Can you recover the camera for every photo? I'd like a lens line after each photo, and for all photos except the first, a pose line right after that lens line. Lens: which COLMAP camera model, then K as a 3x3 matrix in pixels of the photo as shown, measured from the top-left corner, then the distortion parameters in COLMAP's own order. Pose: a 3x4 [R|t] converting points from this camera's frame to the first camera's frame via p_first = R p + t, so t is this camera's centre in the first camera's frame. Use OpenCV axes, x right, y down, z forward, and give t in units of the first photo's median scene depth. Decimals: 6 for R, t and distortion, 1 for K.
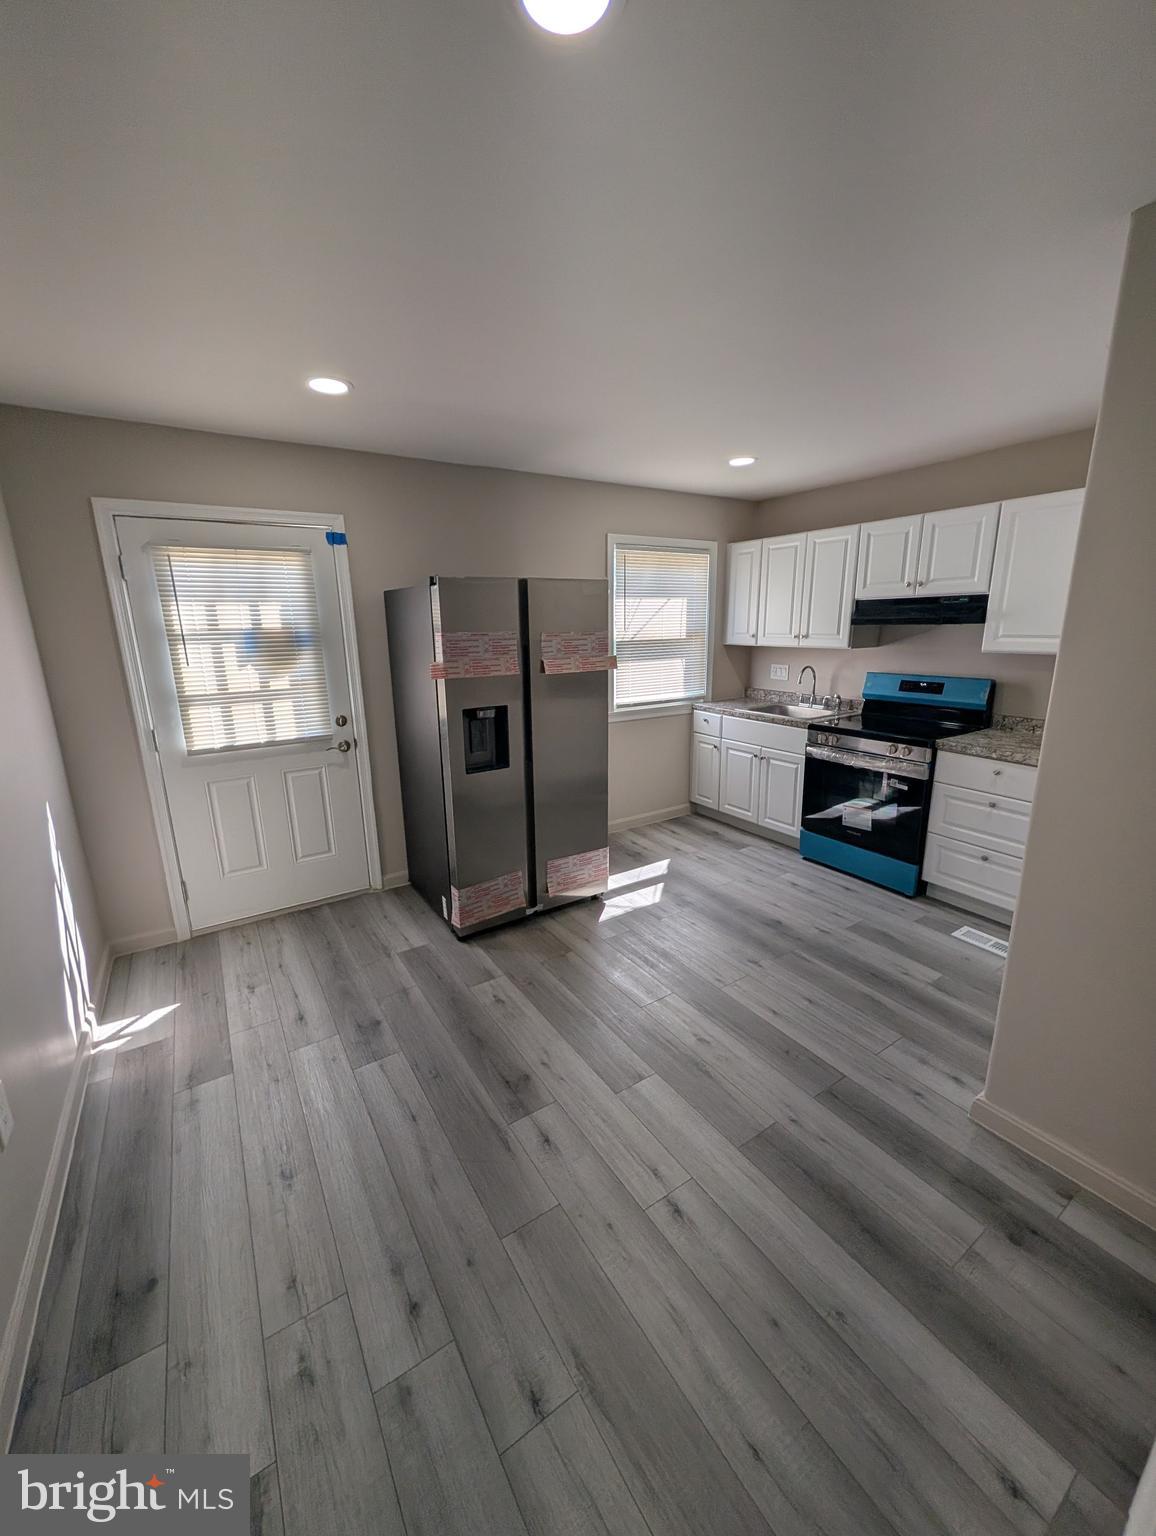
lens RADIAL K [[592.4, 0, 574.1], [0, 592.4, 763.7], [0, 0, 1]] dist [0.001740, -0.000438]
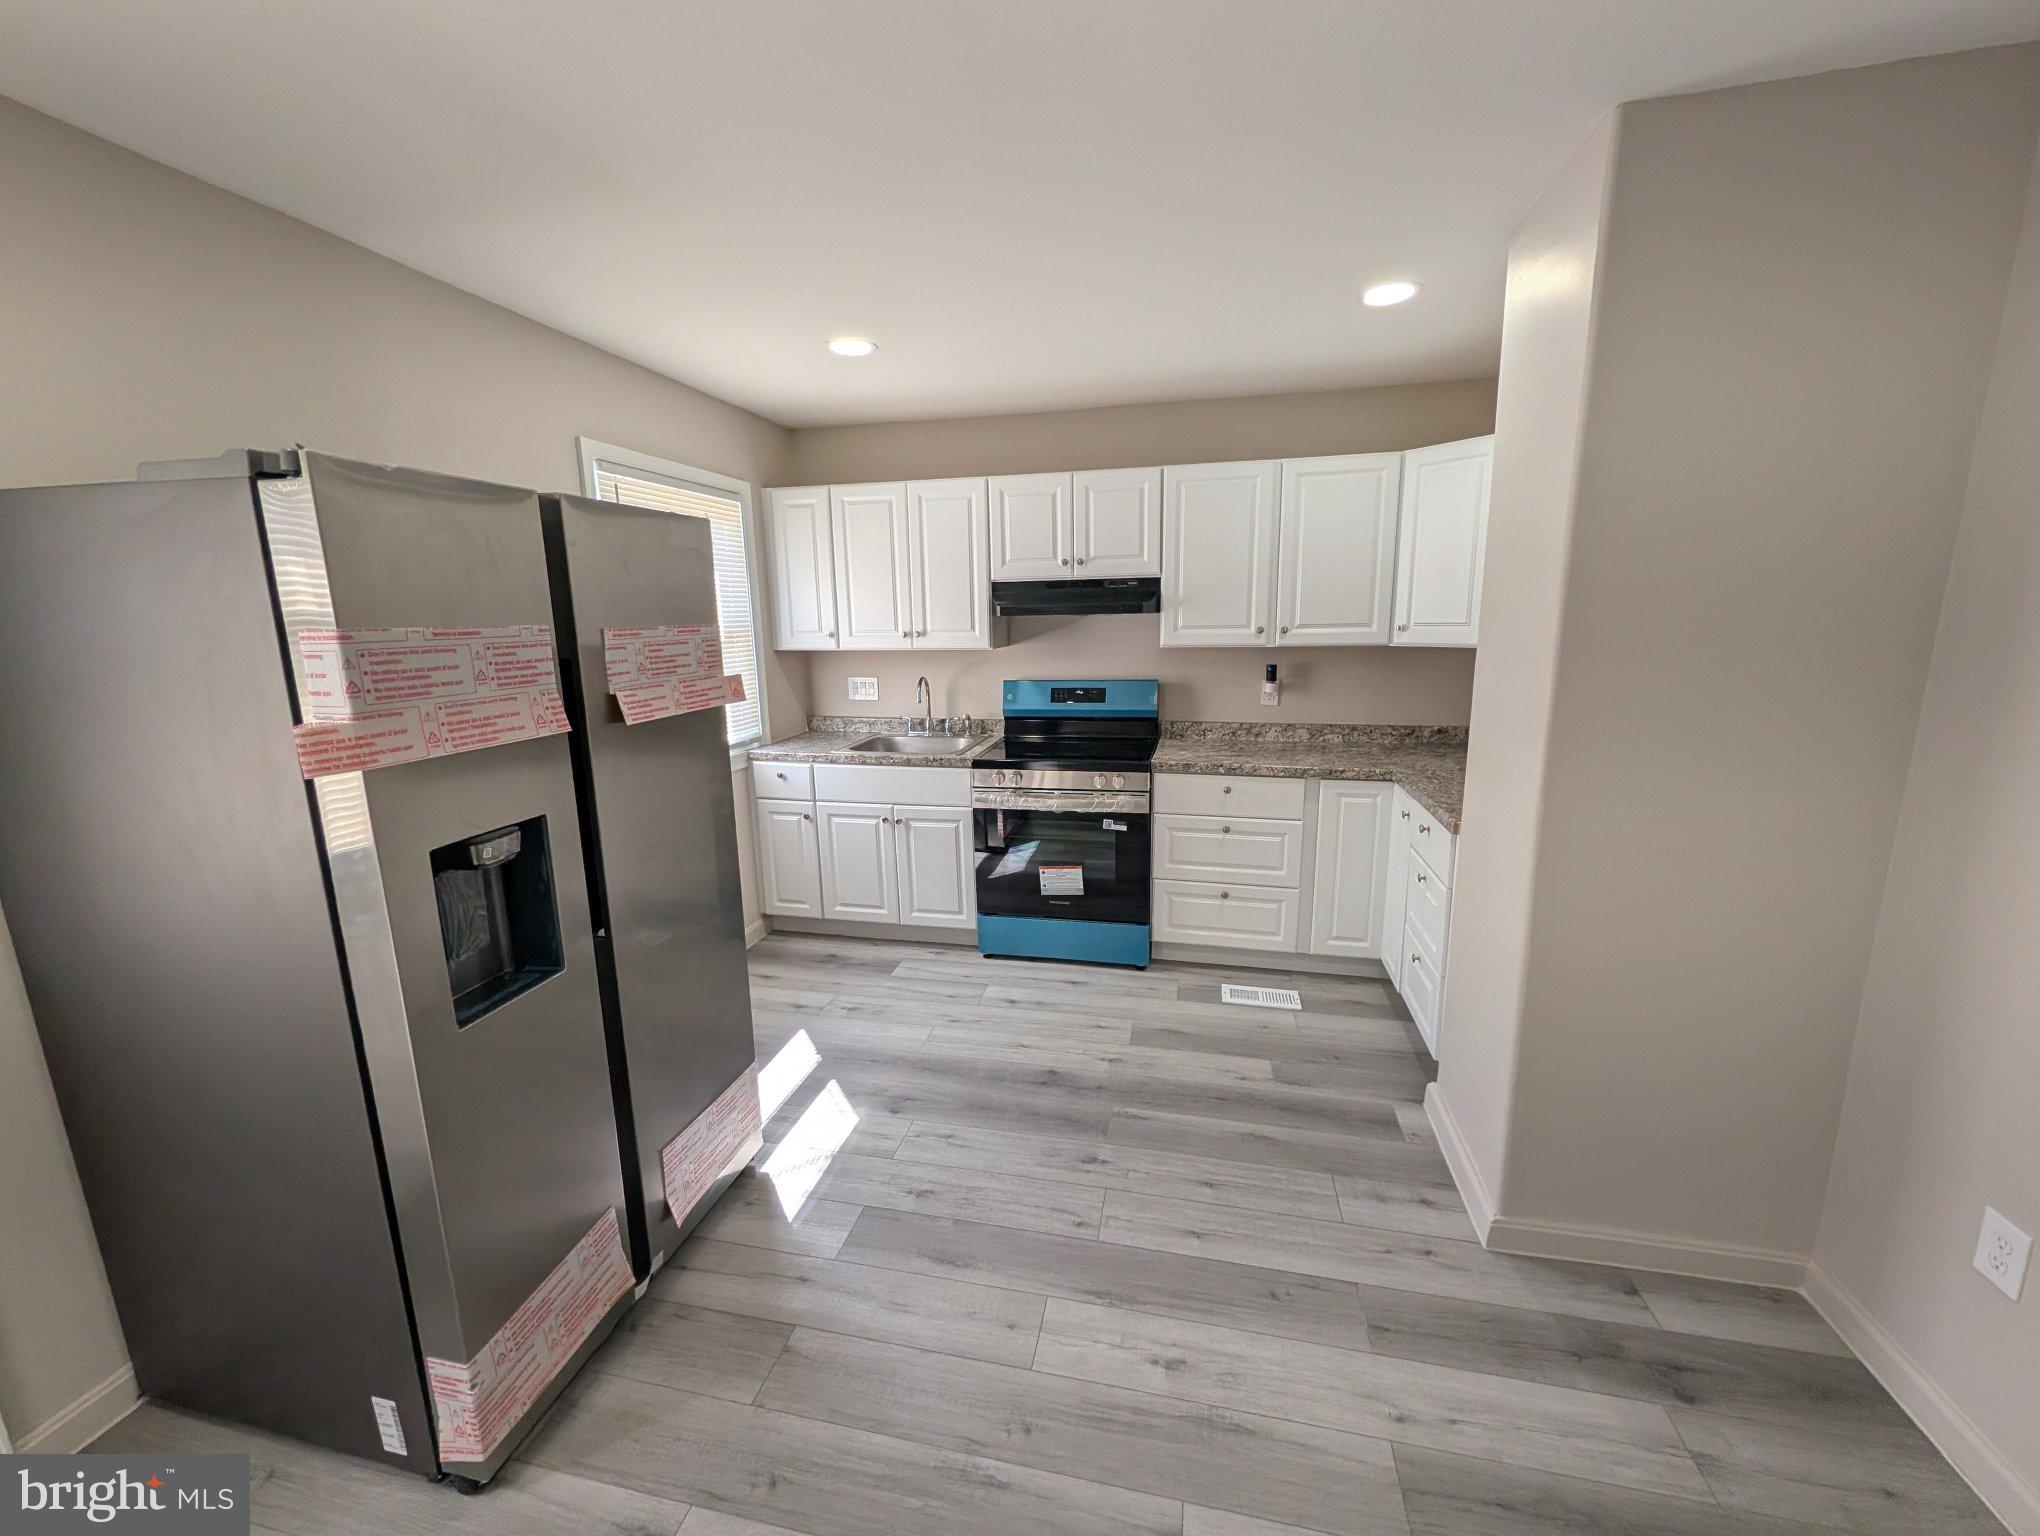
lens RADIAL K [[786.8, 0, 1024.3], [0, 786.8, 763.2], [0, 0, 1]] dist [0.001740, -0.000438]
pose [[0.707698, -0.130535, 0.694352, -0.216112], [0.170994, 0.985211, 0.010934, -0.073785], [-0.685510, 0.110992, 0.719553, 0.363063]]
